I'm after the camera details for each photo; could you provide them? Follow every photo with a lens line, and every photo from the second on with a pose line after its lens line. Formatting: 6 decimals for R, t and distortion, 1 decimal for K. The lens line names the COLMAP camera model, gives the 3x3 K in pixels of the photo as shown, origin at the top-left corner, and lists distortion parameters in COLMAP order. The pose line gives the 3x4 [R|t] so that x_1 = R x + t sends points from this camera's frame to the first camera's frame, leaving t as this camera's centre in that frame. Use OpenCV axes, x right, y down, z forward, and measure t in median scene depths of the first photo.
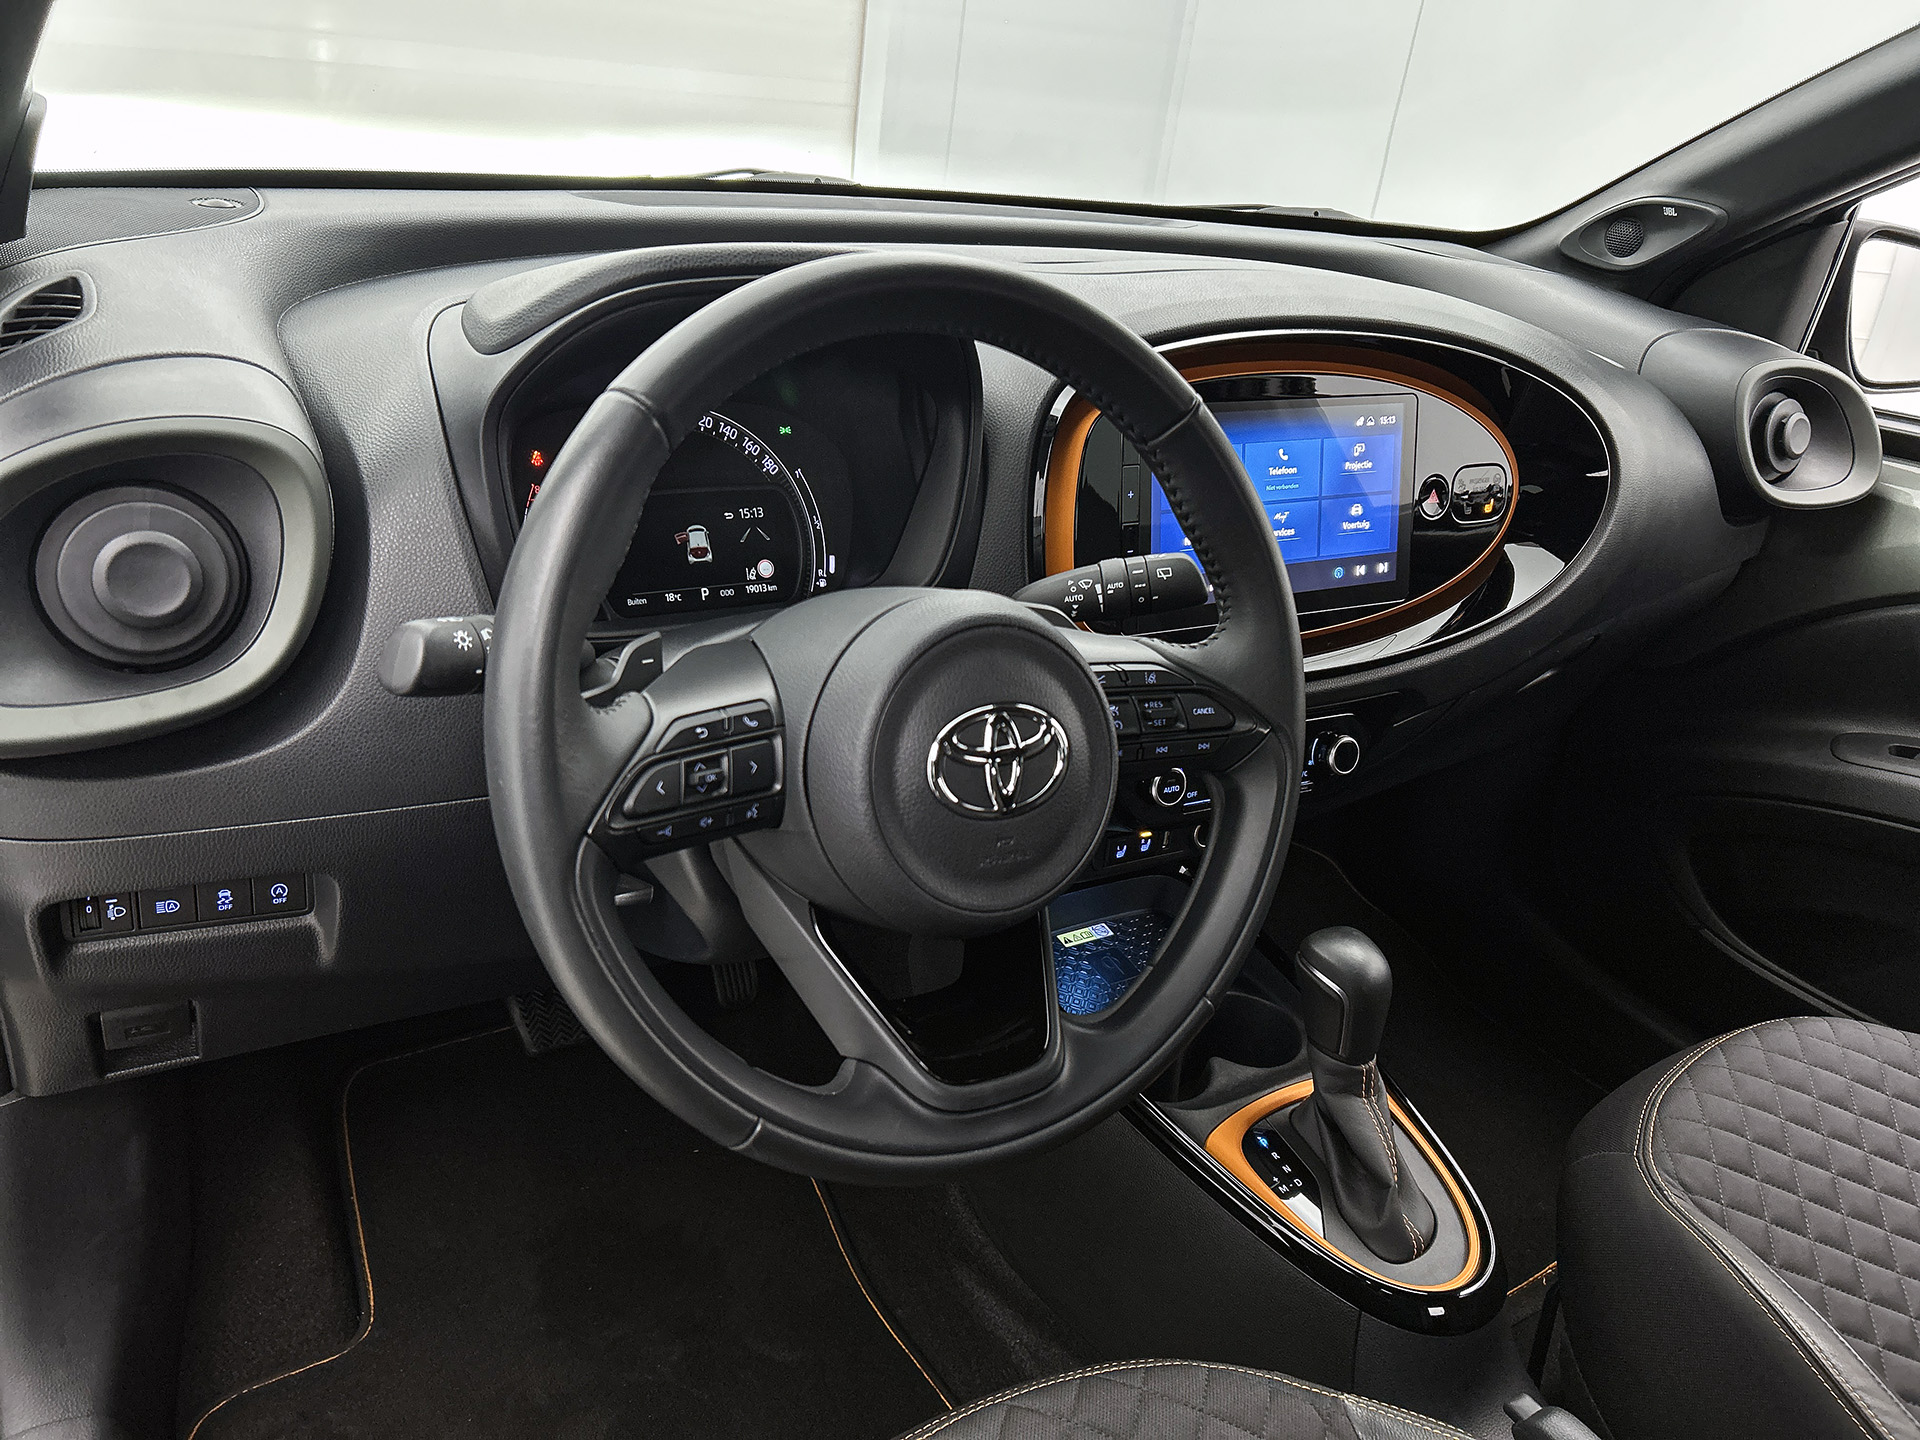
lens RADIAL K [[1444.4, 0, 976.7], [0, 1444.4, 728.0], [0, 0, 1]] dist [0.055995, -0.031542]
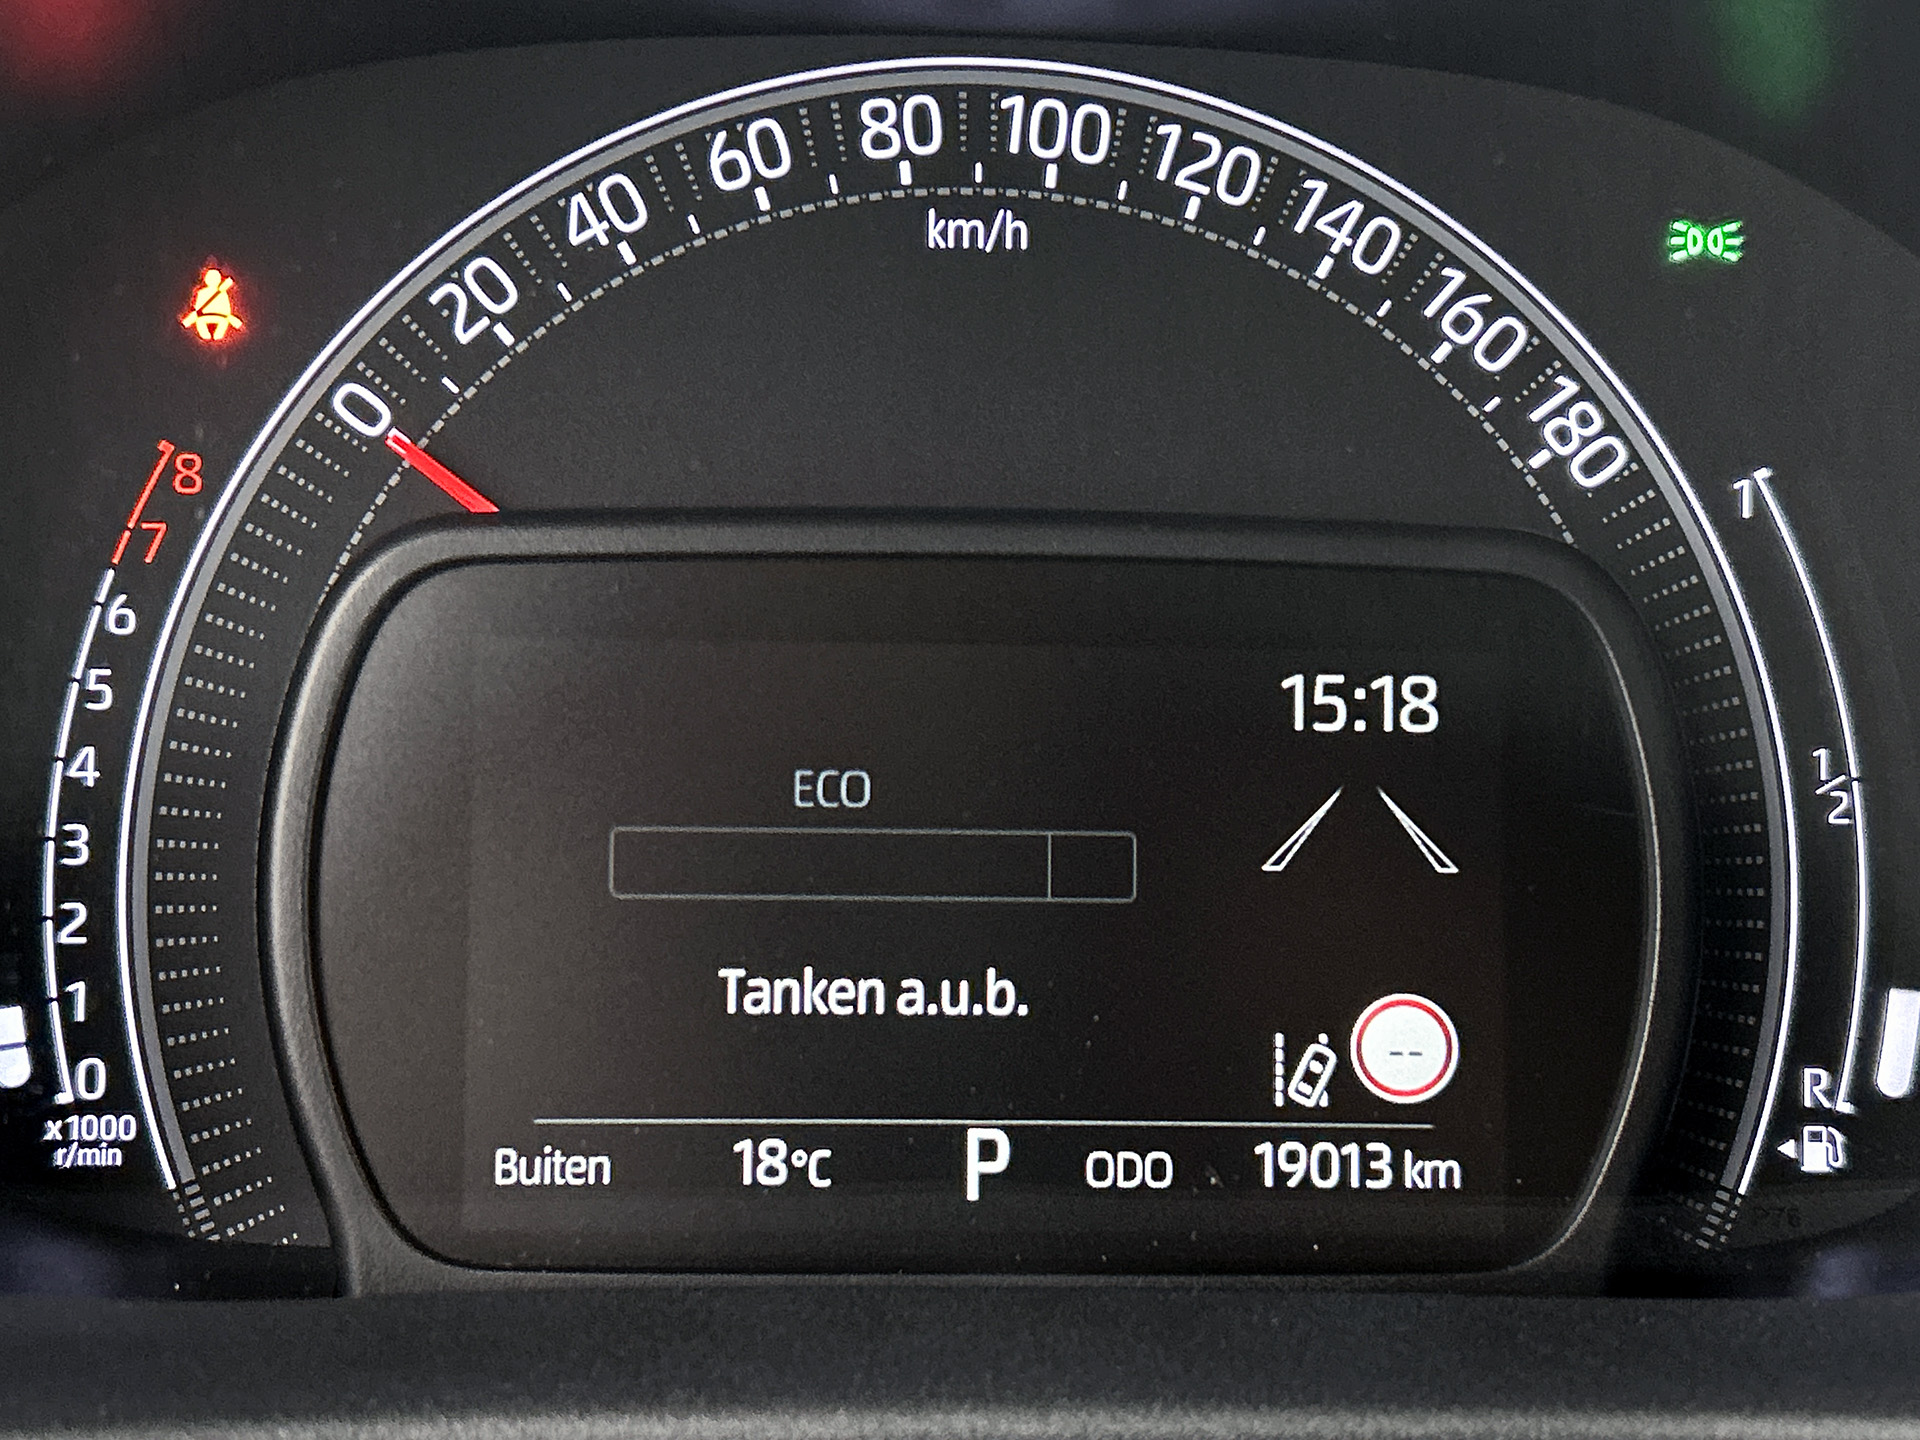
lens RADIAL K [[3025.8, 0, 959.2], [0, 3025.8, 731.2], [0, 0, 1]] dist [0.182436, 0.000000]
pose [[0.866954, 0.106765, -0.486818, -0.024530], [-0.157535, 0.985409, -0.064435, -0.105629], [0.472836, 0.132553, 0.871124, 0.617352]]
